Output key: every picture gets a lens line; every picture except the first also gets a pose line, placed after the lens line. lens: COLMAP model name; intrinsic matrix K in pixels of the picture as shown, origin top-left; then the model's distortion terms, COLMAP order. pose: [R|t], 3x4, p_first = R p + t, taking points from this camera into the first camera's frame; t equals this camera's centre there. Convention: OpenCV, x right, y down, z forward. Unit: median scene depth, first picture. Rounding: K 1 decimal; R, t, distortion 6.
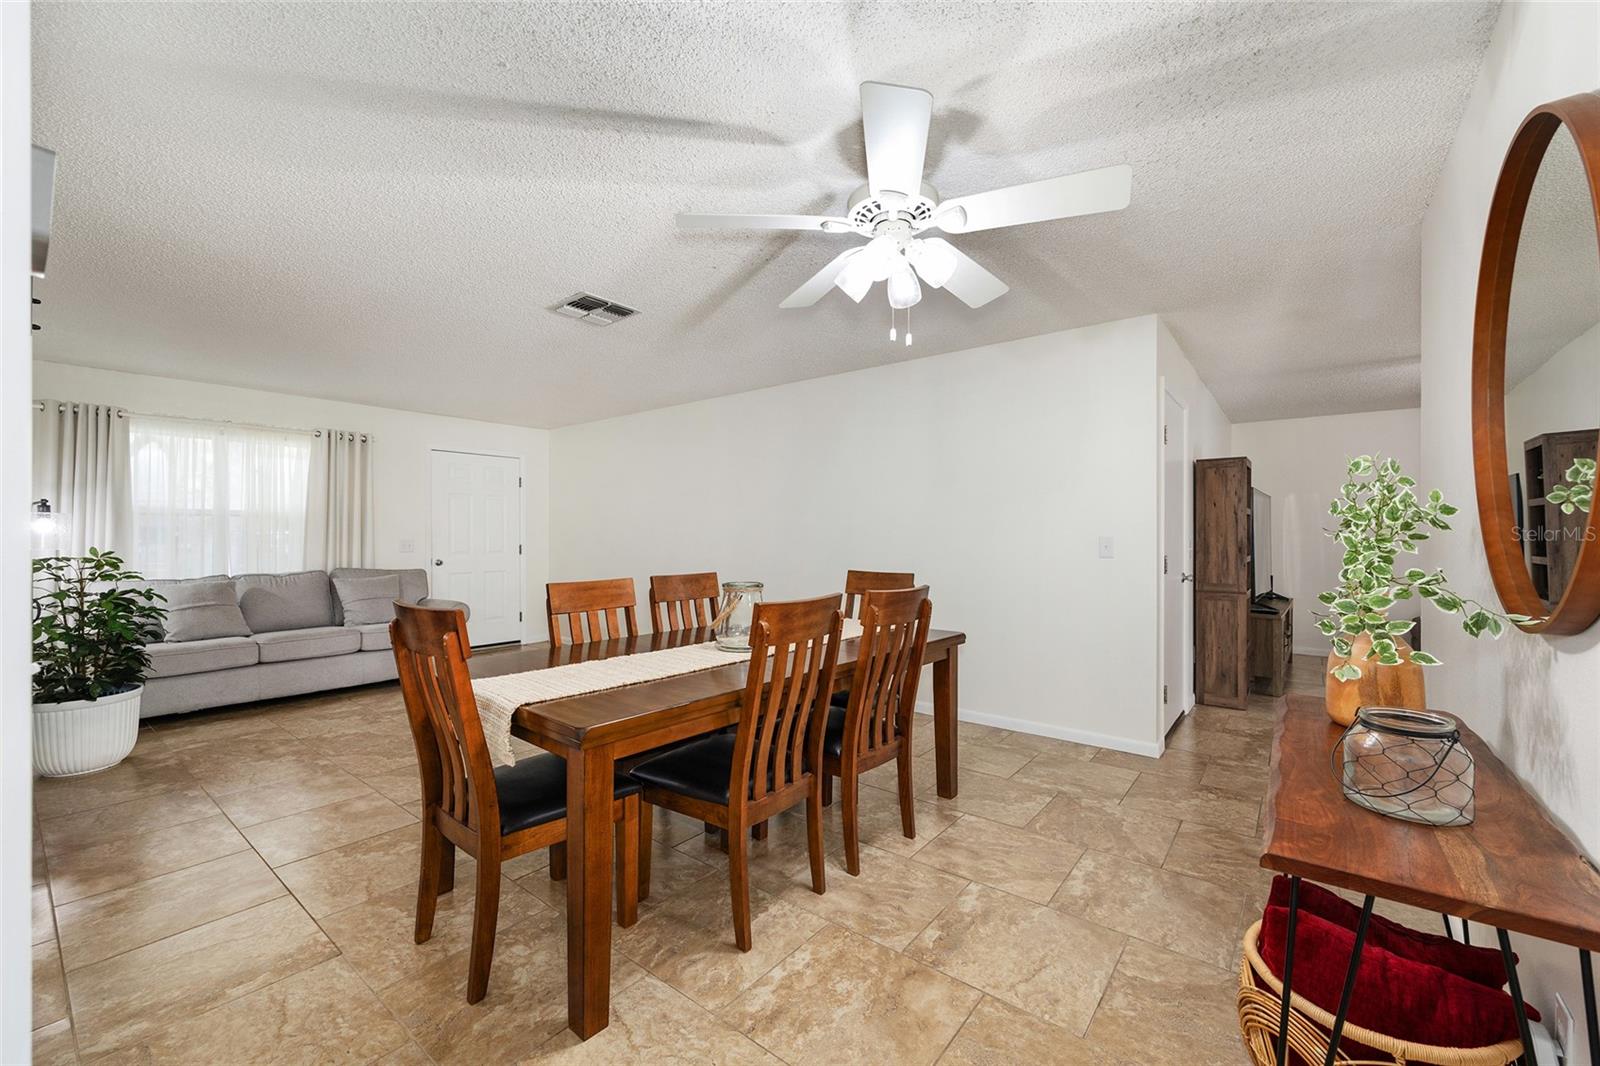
lens RADIAL K [[641.9, 0, 802.9], [0, 641.9, 530.8], [0, 0, 1]] dist [-0.002734, 0.001439]
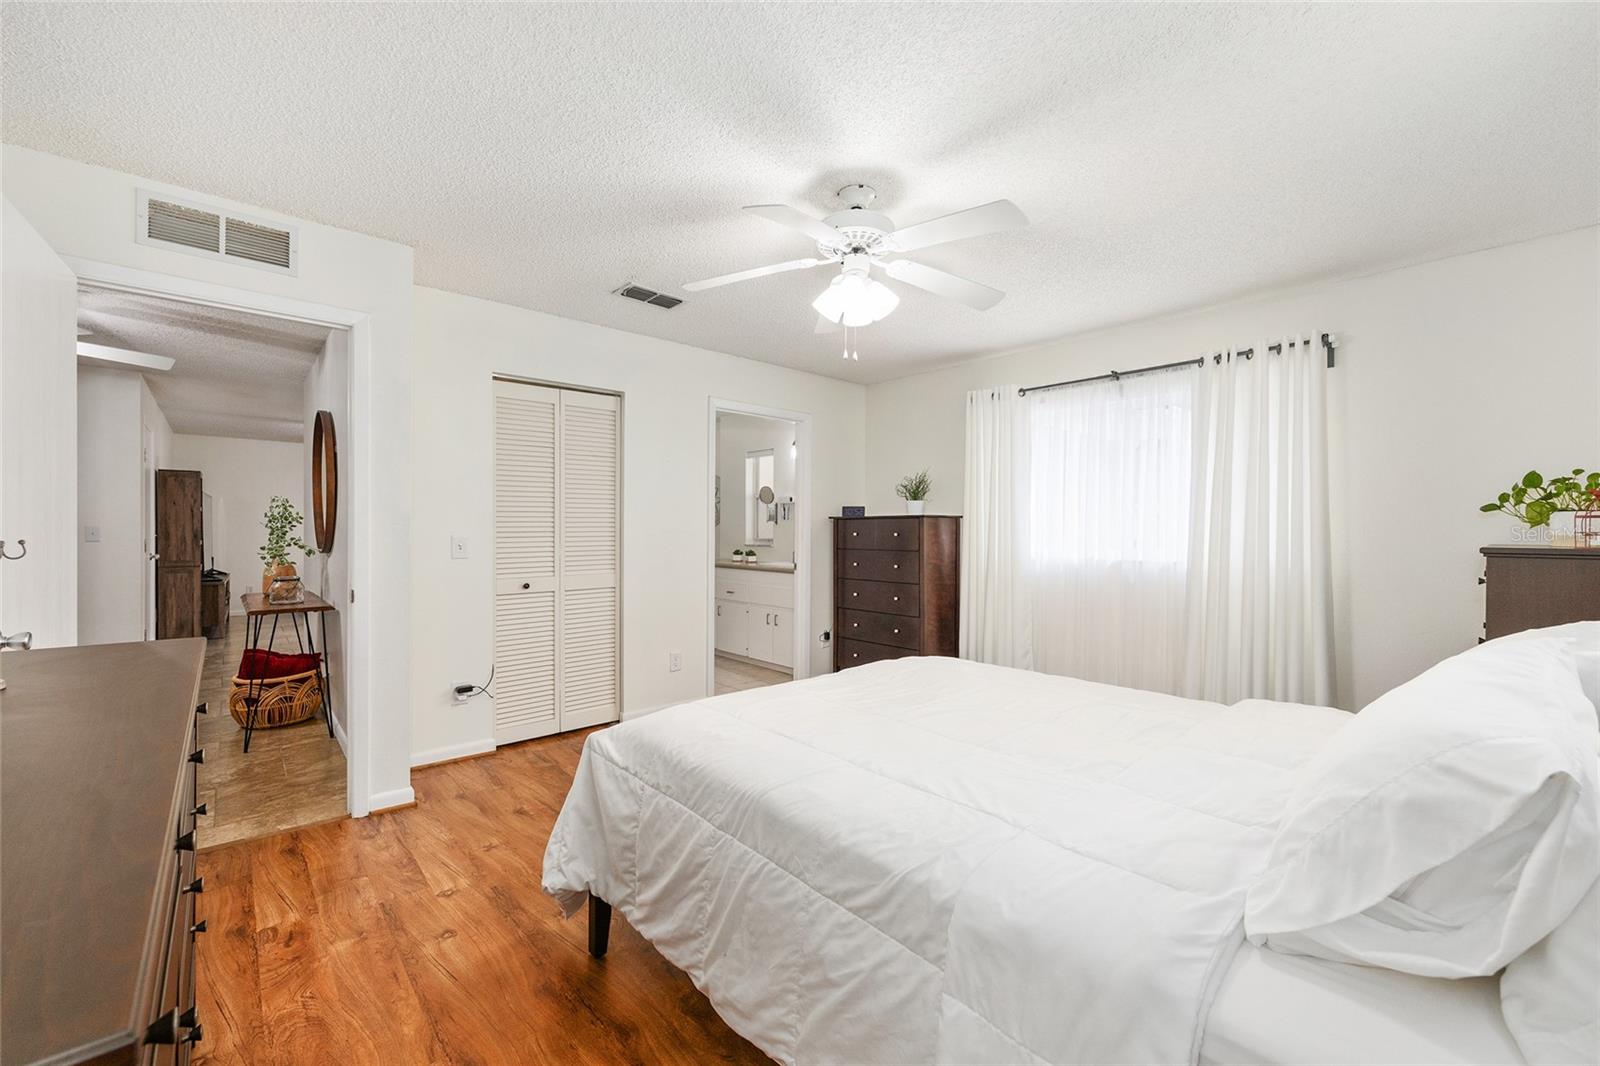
lens RADIAL K [[641.9, 0, 800.7], [0, 641.9, 536.6], [0, 0, 1]] dist [-0.002734, 0.001439]
pose [[0.174535, -0.006995, 0.984626, -0.656061], [-0.012569, 0.999877, 0.009331, 0.000533], [-0.984571, -0.014005, 0.174426, -0.771243]]
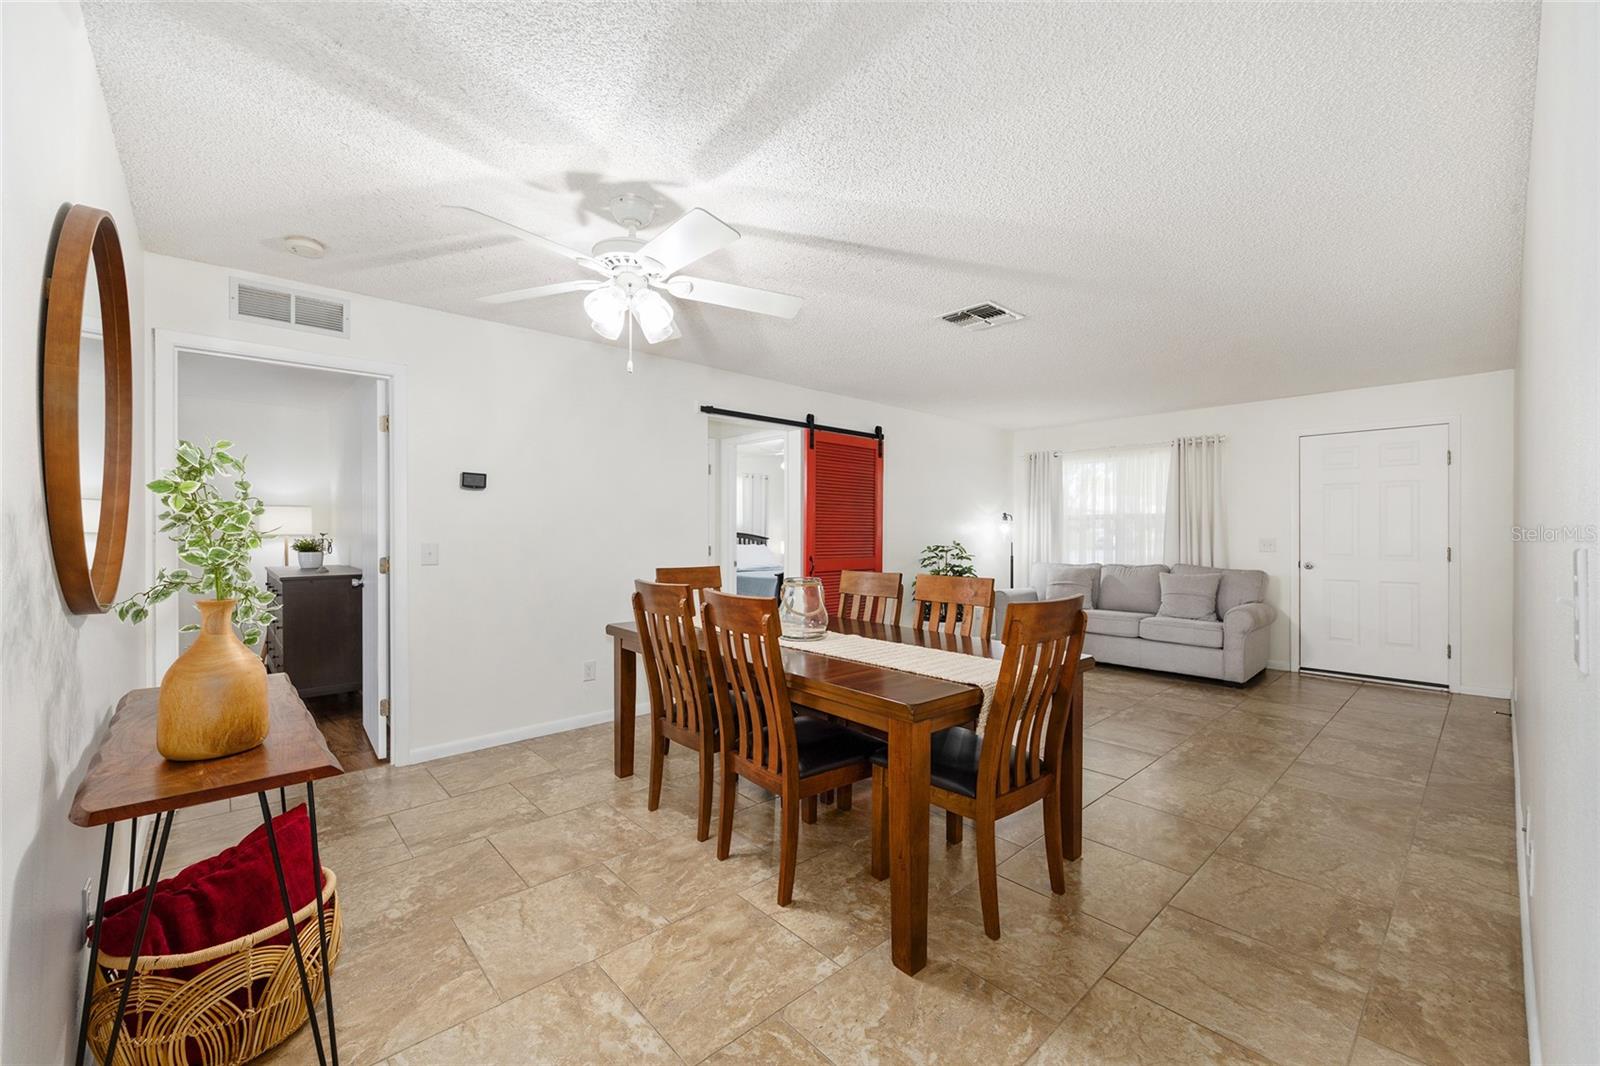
lens RADIAL K [[641.9, 0, 802.9], [0, 641.9, 528.9], [0, 0, 1]] dist [-0.002734, 0.001439]
pose [[-0.162082, -0.005341, -0.986763, 0.764361], [0.005805, 0.999963, -0.006366, 0.003174], [0.986760, -0.006760, -0.162045, 0.909752]]
